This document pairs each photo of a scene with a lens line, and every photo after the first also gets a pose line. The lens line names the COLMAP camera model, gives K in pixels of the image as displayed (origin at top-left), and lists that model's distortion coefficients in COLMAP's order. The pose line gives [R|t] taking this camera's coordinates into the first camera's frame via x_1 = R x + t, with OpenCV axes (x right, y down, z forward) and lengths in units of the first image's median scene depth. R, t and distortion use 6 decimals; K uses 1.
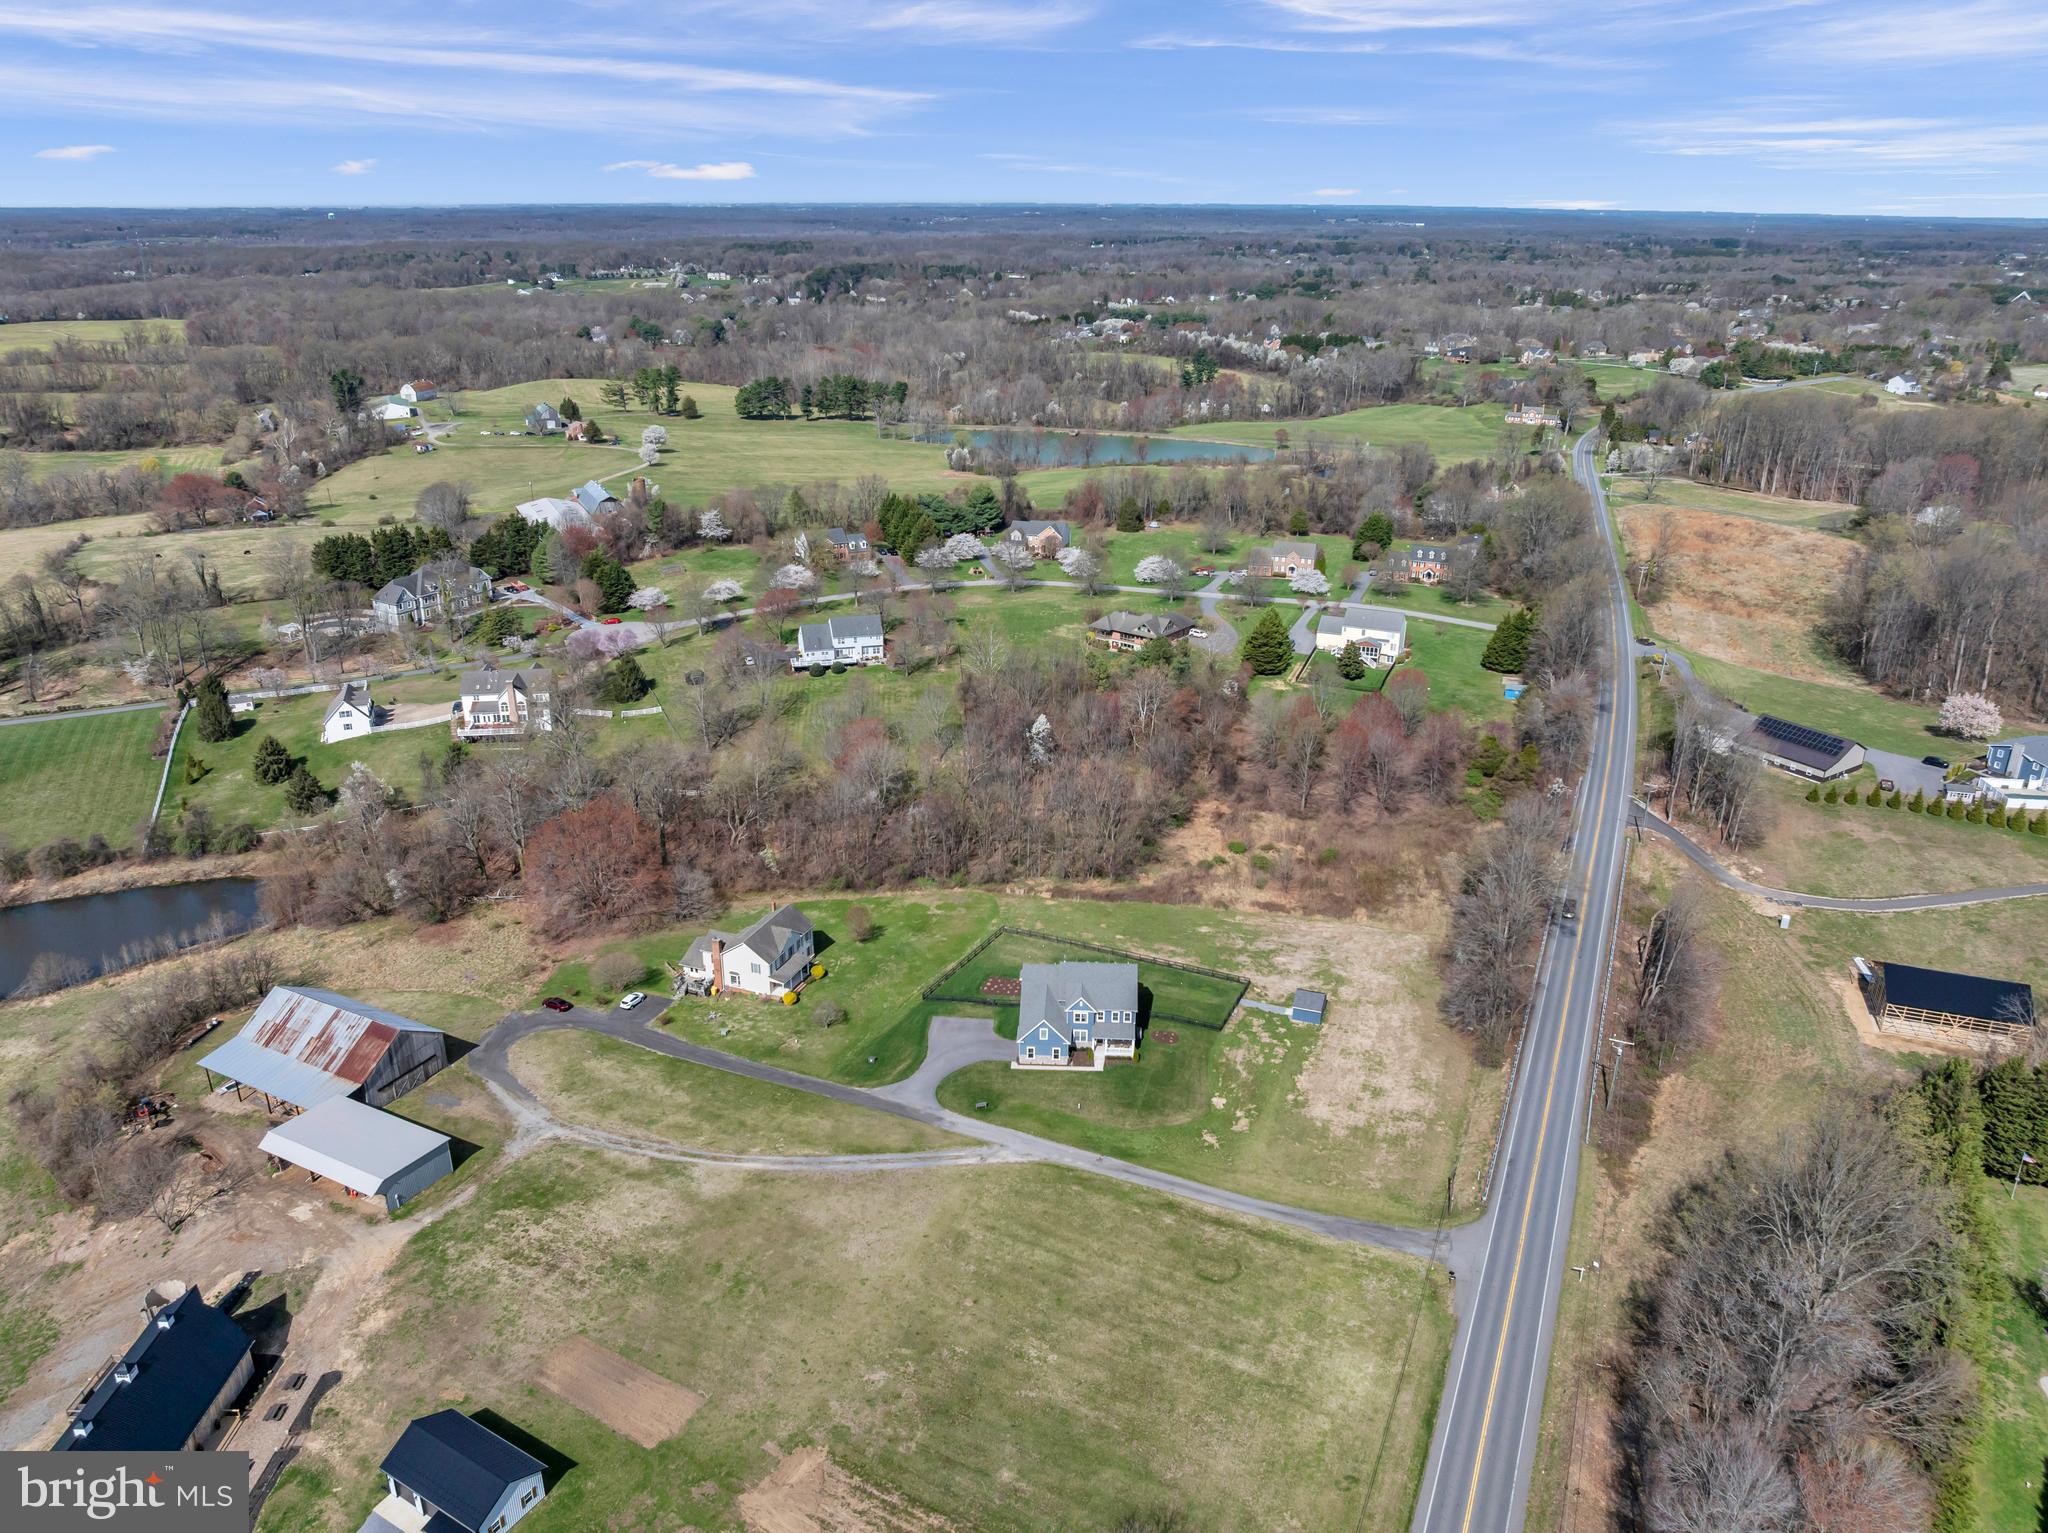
lens RADIAL K [[1431.9, 0, 1024.0], [0, 1431.9, 766.5], [0, 0, 1]] dist [-0.033090, -0.003749]
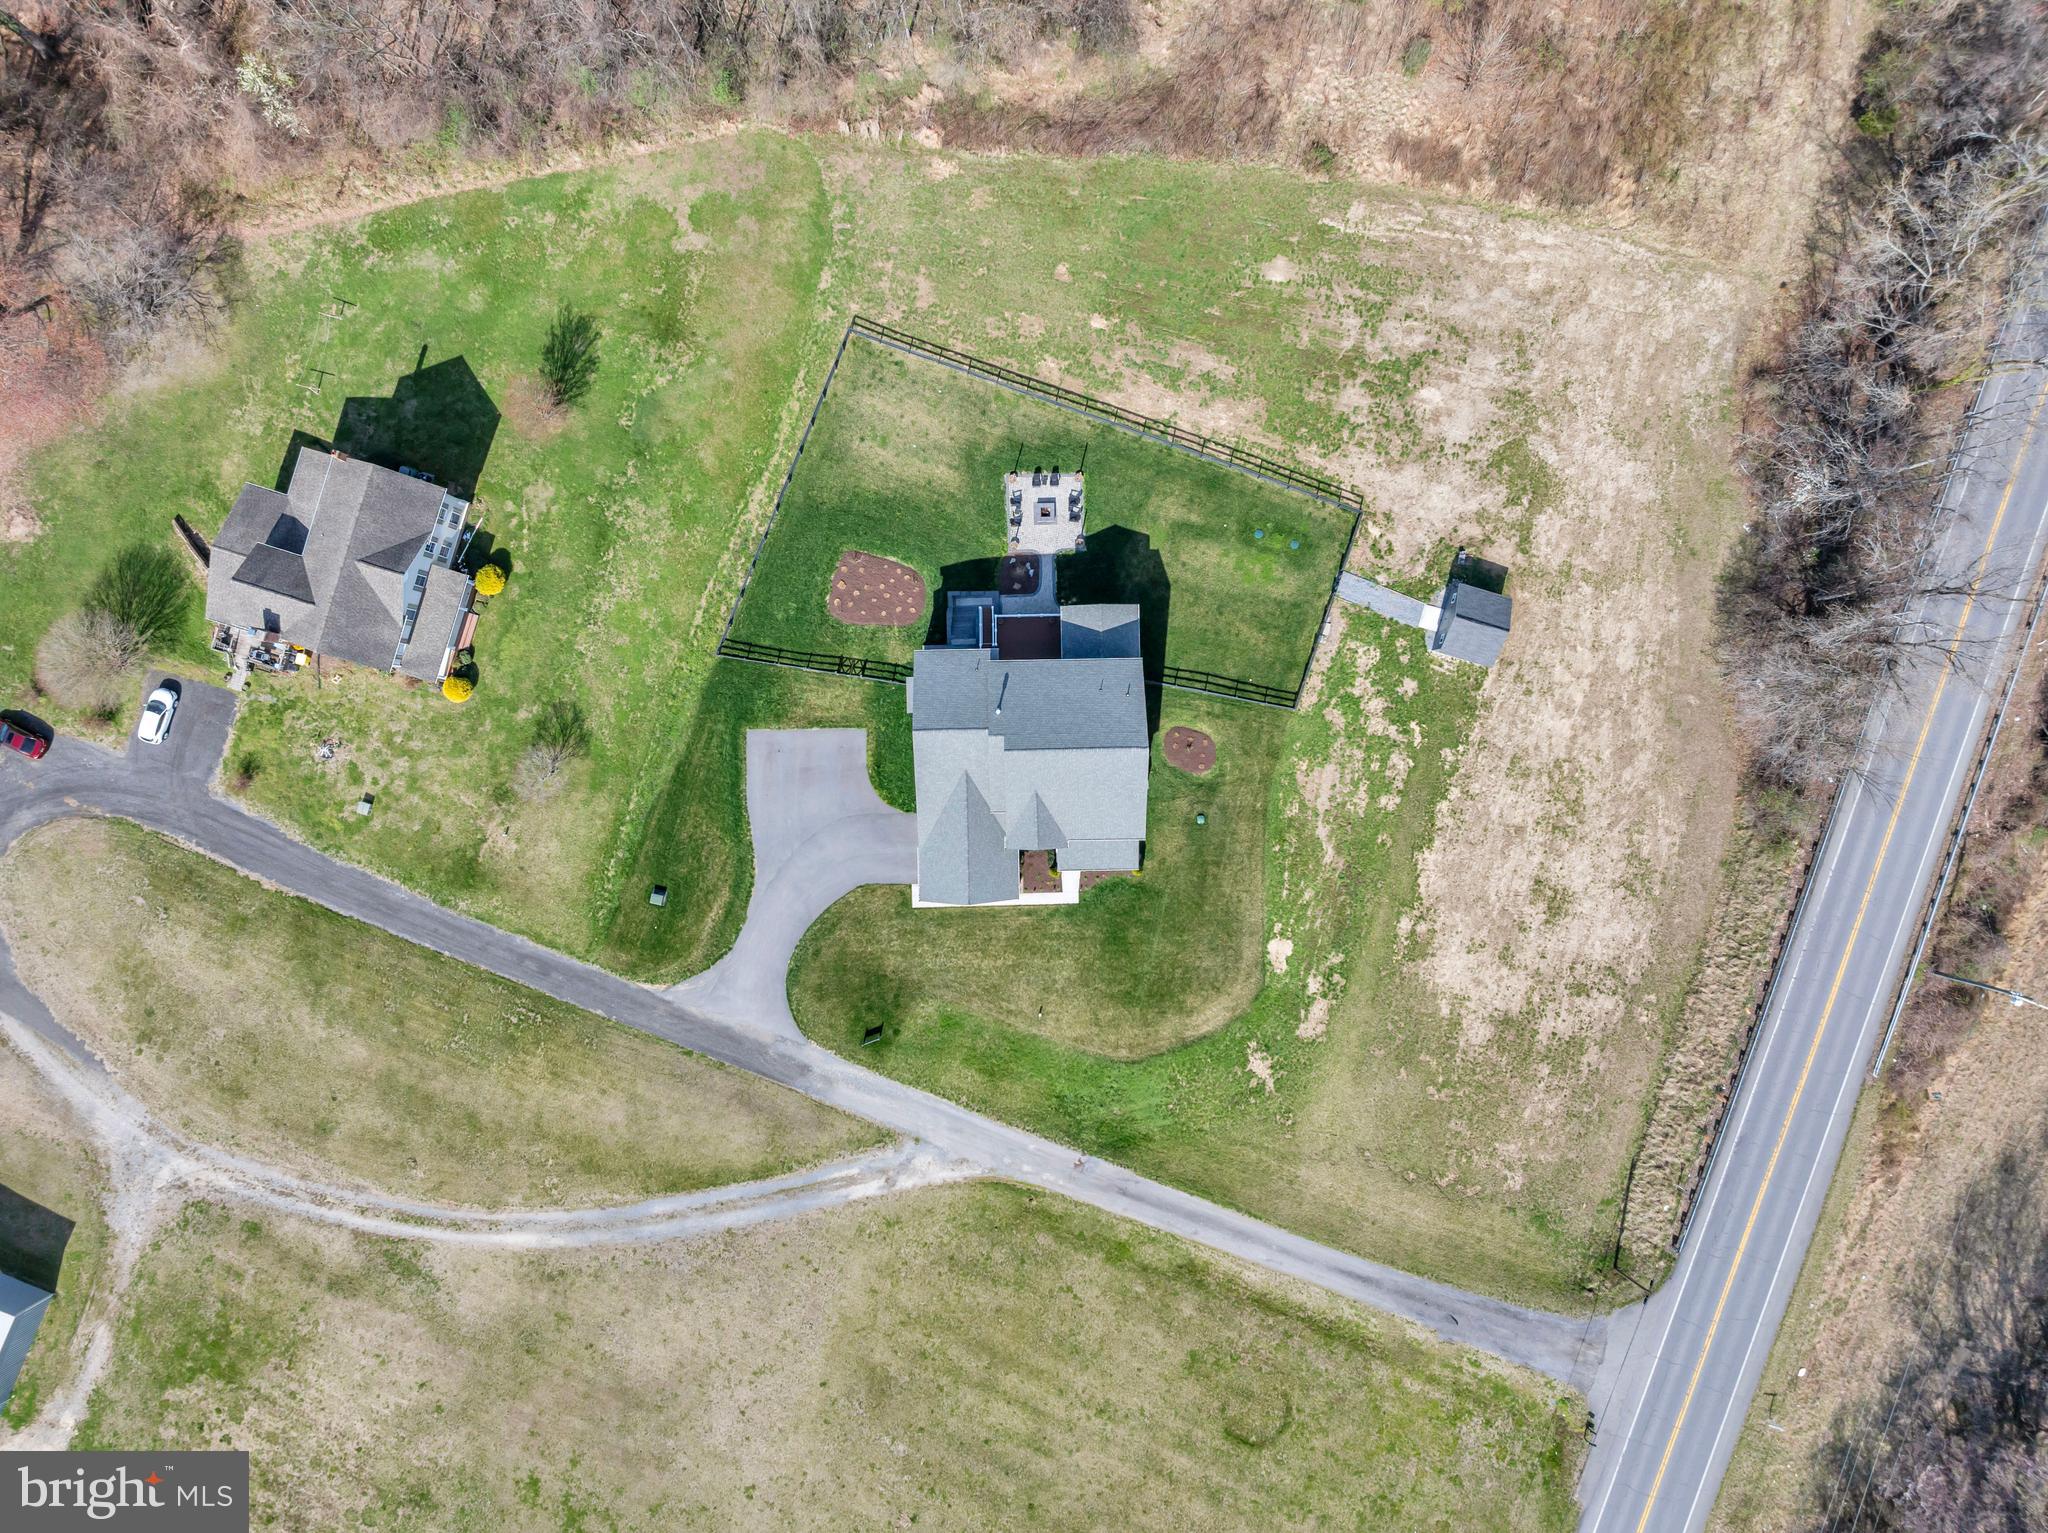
lens RADIAL K [[1431.9, 0, 1024.0], [0, 1431.9, 766.5], [0, 0, 1]] dist [-0.033090, -0.003749]
pose [[0.997092, -0.075898, 0.006908, 0.034577], [0.020665, 0.356503, 0.934065, -0.326680], [-0.073356, -0.931206, 0.357035, 0.855931]]
